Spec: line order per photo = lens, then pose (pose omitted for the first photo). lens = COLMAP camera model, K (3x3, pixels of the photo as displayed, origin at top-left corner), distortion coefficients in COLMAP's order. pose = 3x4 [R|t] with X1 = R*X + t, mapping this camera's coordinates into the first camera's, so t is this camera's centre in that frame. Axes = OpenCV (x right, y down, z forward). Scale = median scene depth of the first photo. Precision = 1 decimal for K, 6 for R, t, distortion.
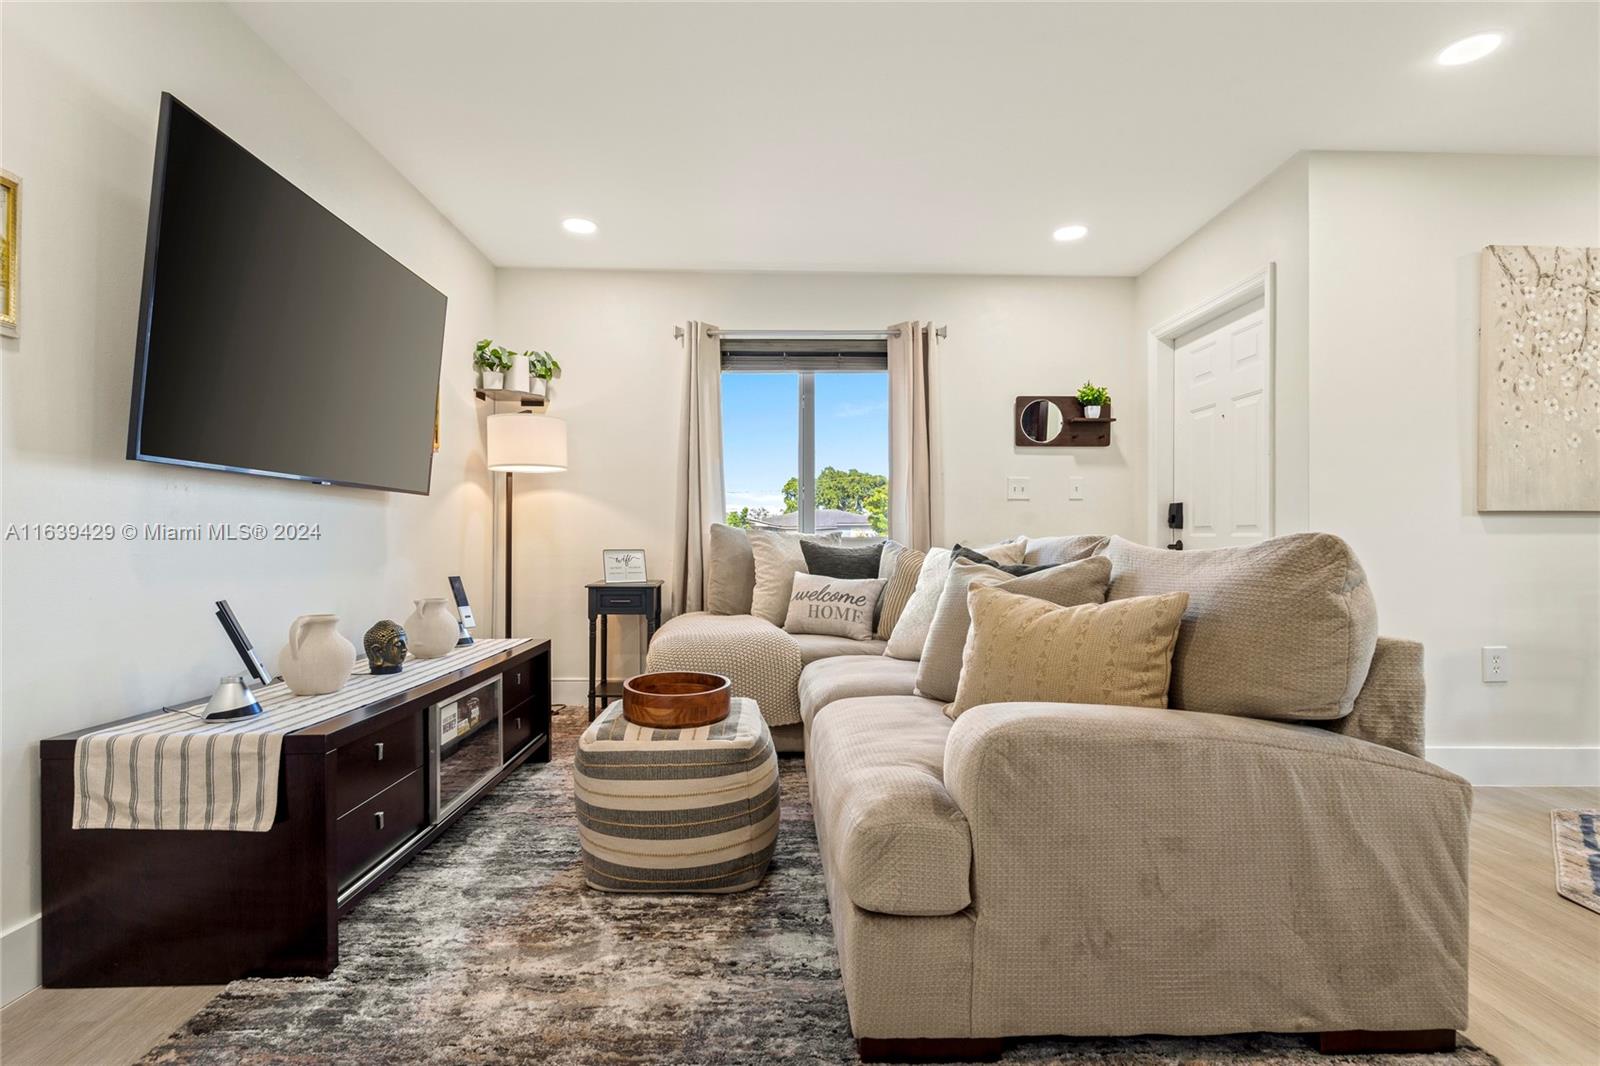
lens RADIAL K [[777.4, 0, 801.0], [0, 777.4, 540.8], [0, 0, 1]] dist [0.008630, -0.002273]
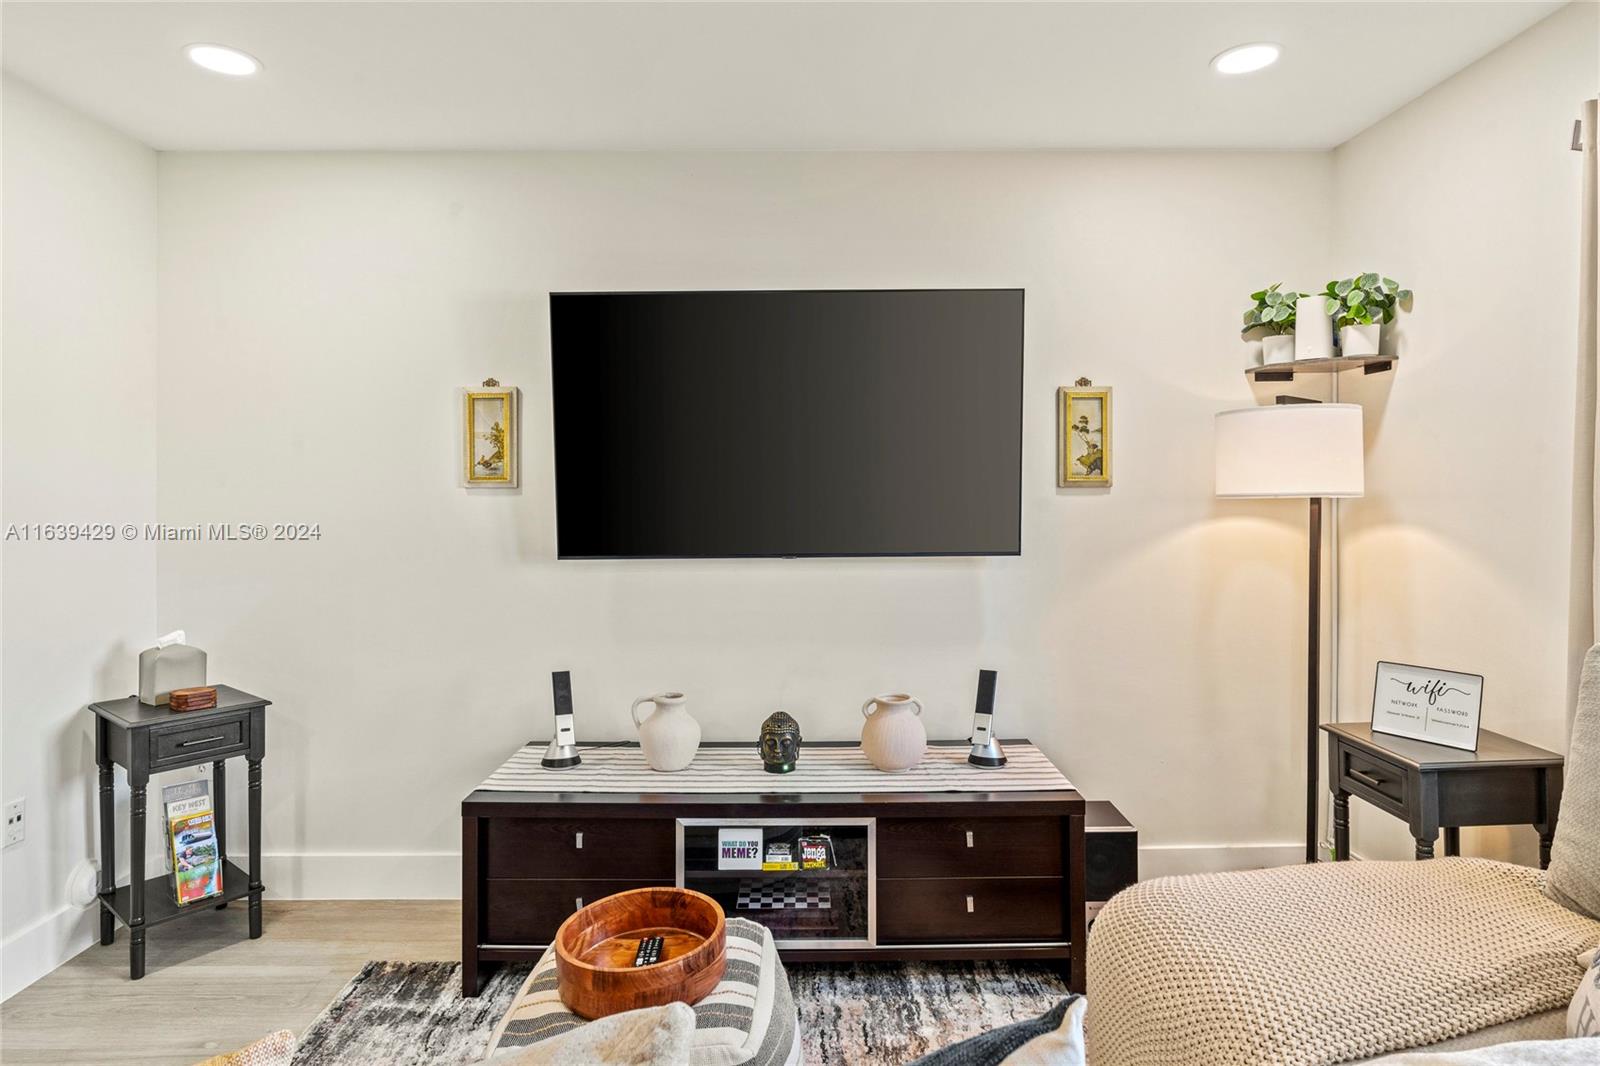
lens RADIAL K [[902.5, 0, 803.2], [0, 902.5, 486.4], [0, 0, 1]] dist [-0.004251, 0.008225]
pose [[-0.032102, -0.003016, -0.999480, 0.446245], [0.005473, 0.999980, -0.003193, -0.134456], [0.999470, -0.005573, -0.032085, 0.889561]]
